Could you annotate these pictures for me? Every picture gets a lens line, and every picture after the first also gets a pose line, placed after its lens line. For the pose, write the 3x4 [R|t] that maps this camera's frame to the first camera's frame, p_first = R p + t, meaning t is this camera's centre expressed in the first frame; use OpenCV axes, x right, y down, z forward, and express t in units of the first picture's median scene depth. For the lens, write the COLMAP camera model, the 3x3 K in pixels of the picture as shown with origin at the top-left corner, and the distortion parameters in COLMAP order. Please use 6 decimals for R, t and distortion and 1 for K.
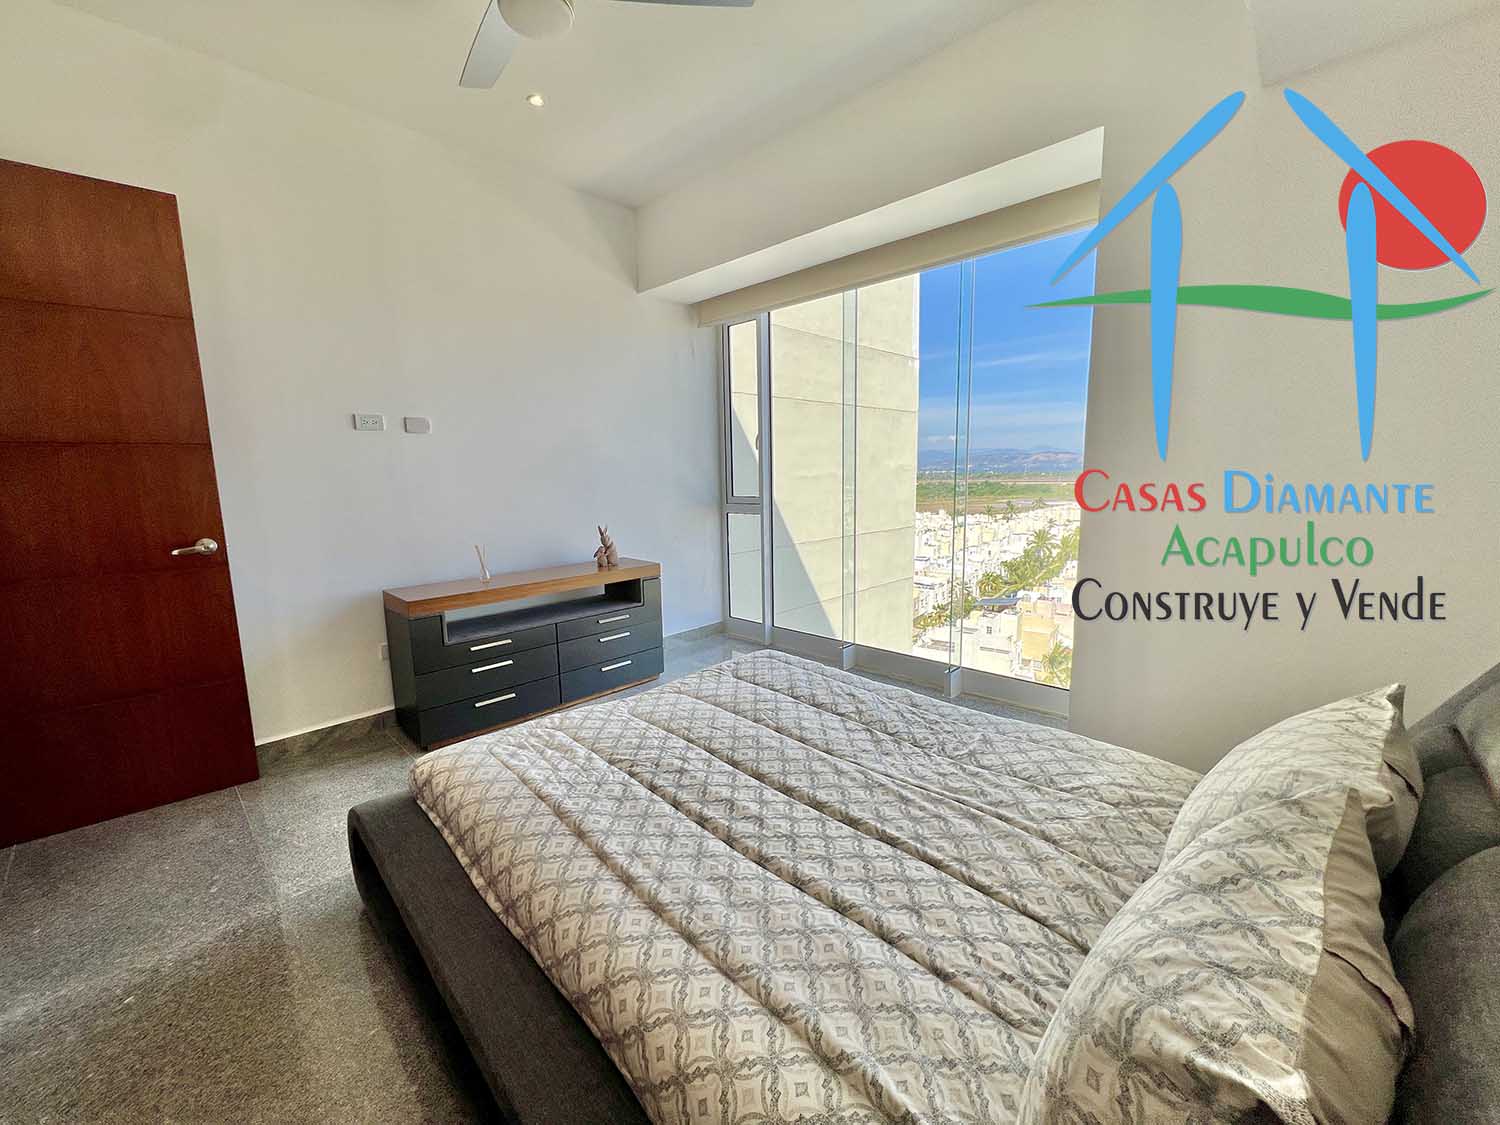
lens RADIAL K [[601.1, 0, 757.3], [0, 601.1, 559.7], [0, 0, 1]] dist [0.001041, 0.000382]
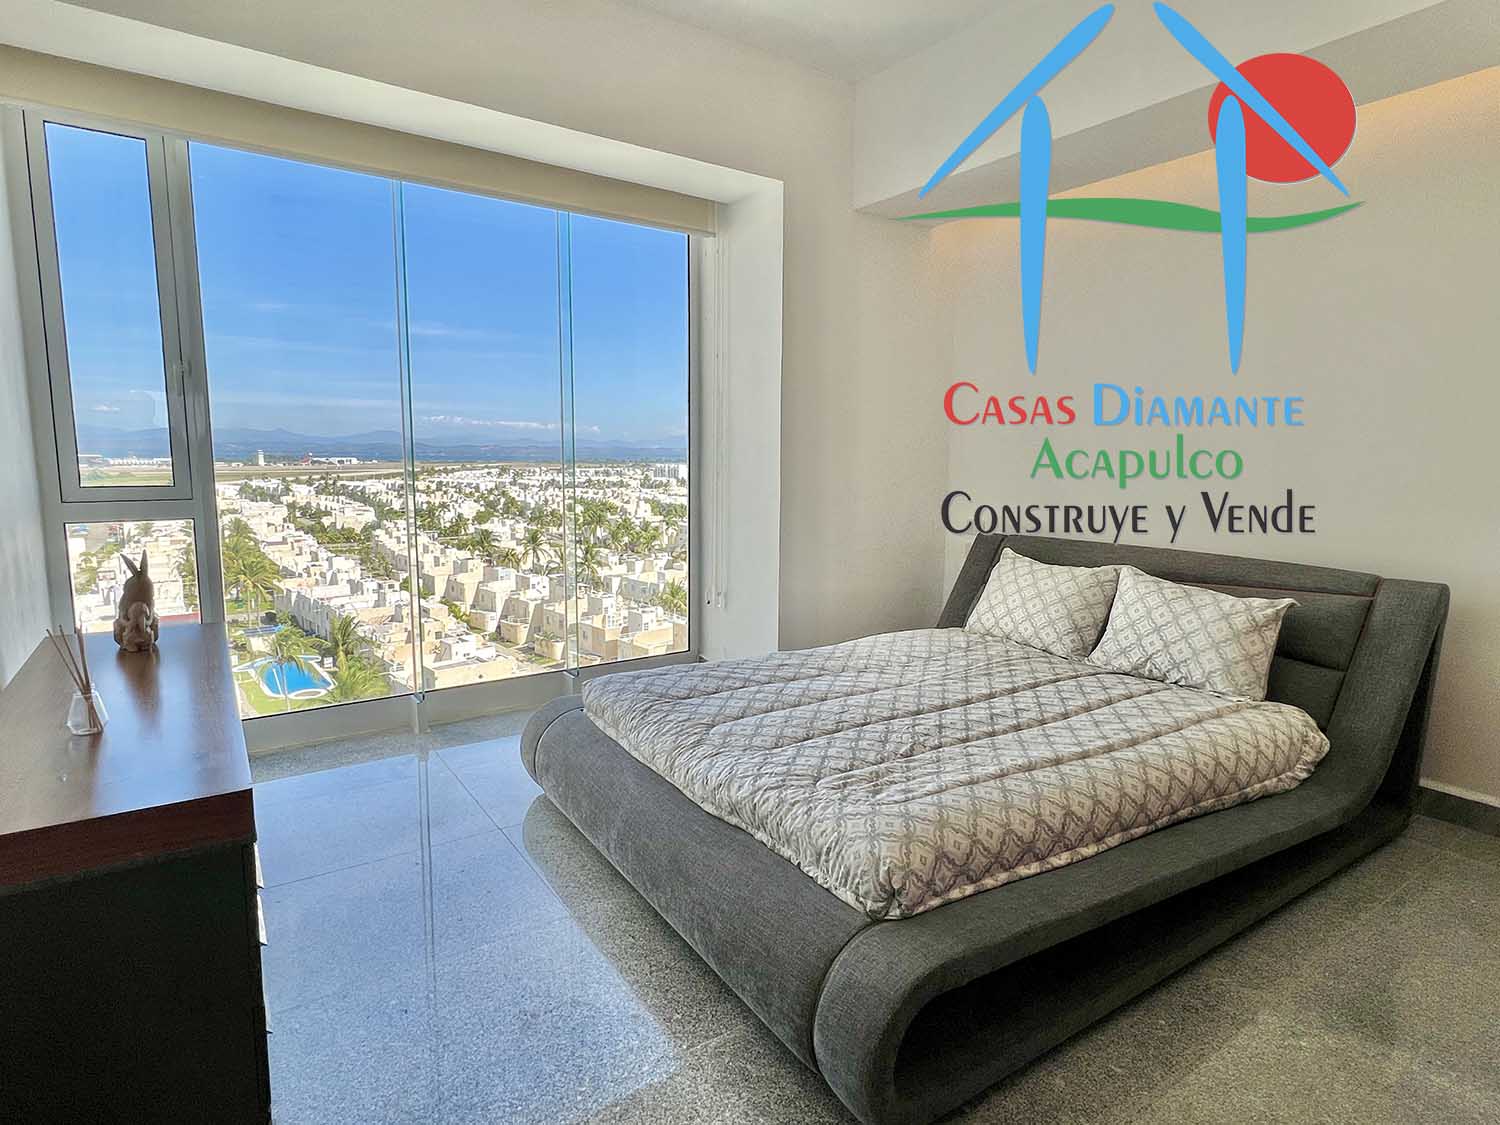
lens RADIAL K [[806.8, 0, 740.7], [0, 806.8, 556.2], [0, 0, 1]] dist [-0.007904, -0.001834]
pose [[0.208327, -0.104950, 0.972412, -1.414984], [0.131467, 0.988208, 0.078490, -0.083998], [-0.969183, 0.111488, 0.219668, 0.935231]]
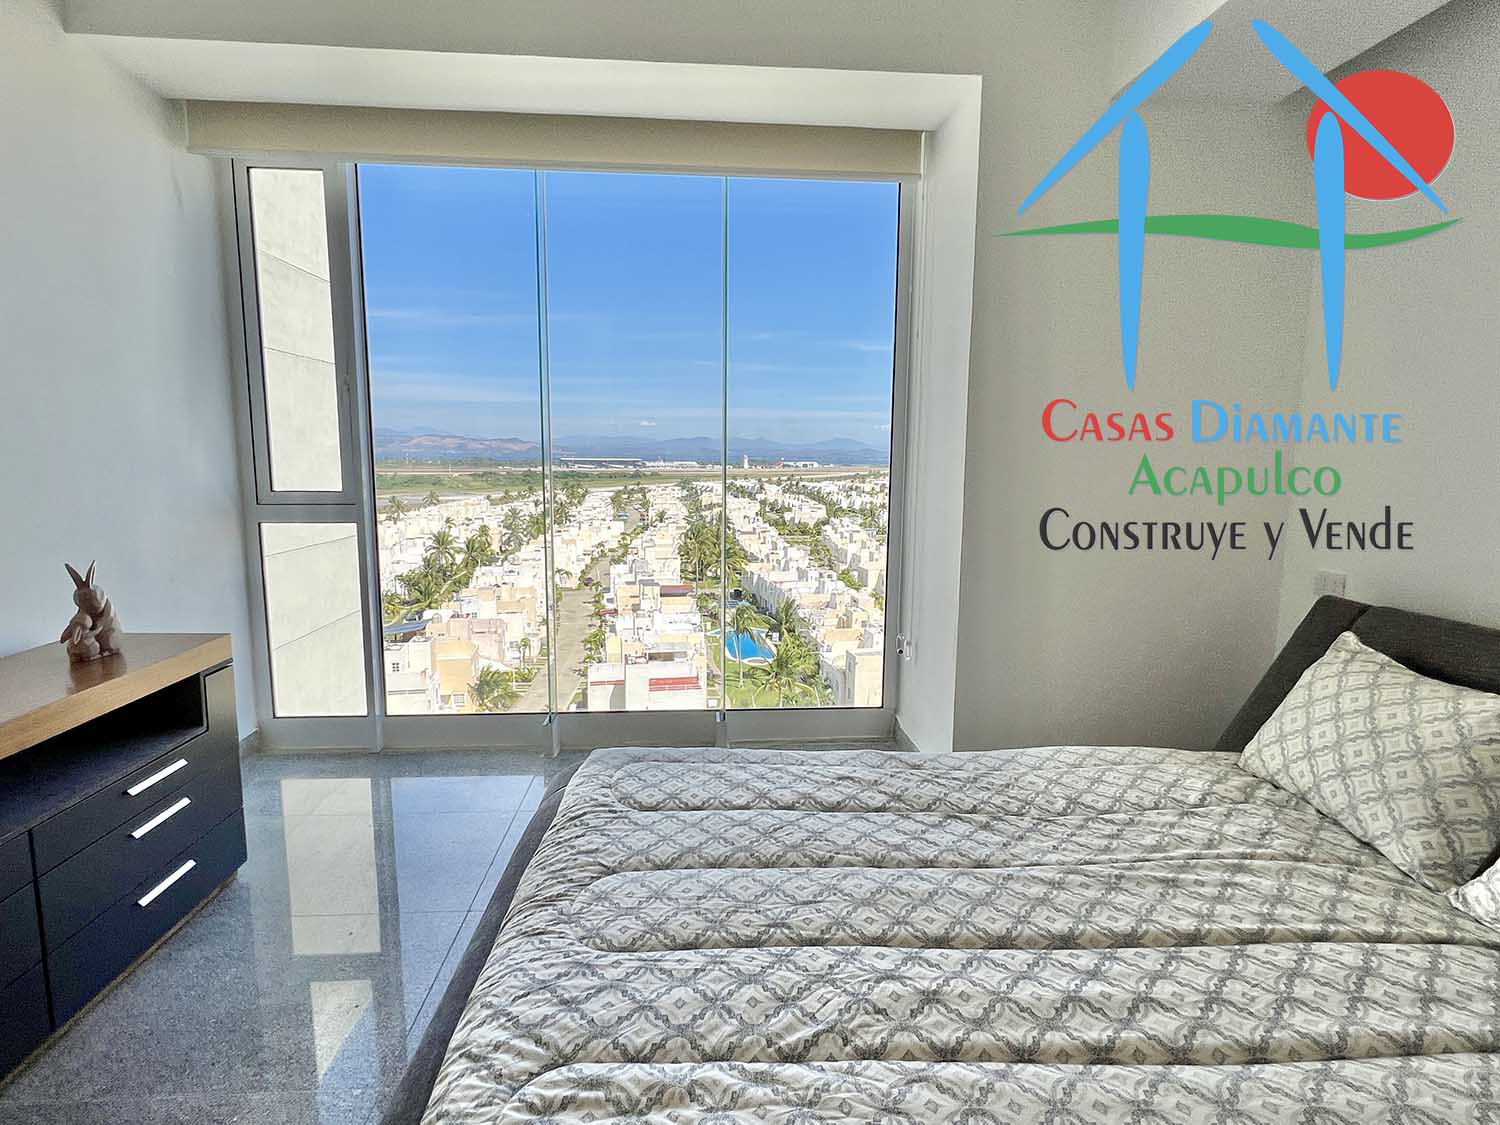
lens RADIAL K [[767.8, 0, 745.8], [0, 767.8, 560.0], [0, 0, 1]] dist [-0.003388, 0.001726]
pose [[0.675328, -0.076486, 0.733541, -0.664368], [0.087078, 0.995920, 0.023676, -0.062323], [-0.732359, 0.047886, 0.679233, 0.599352]]
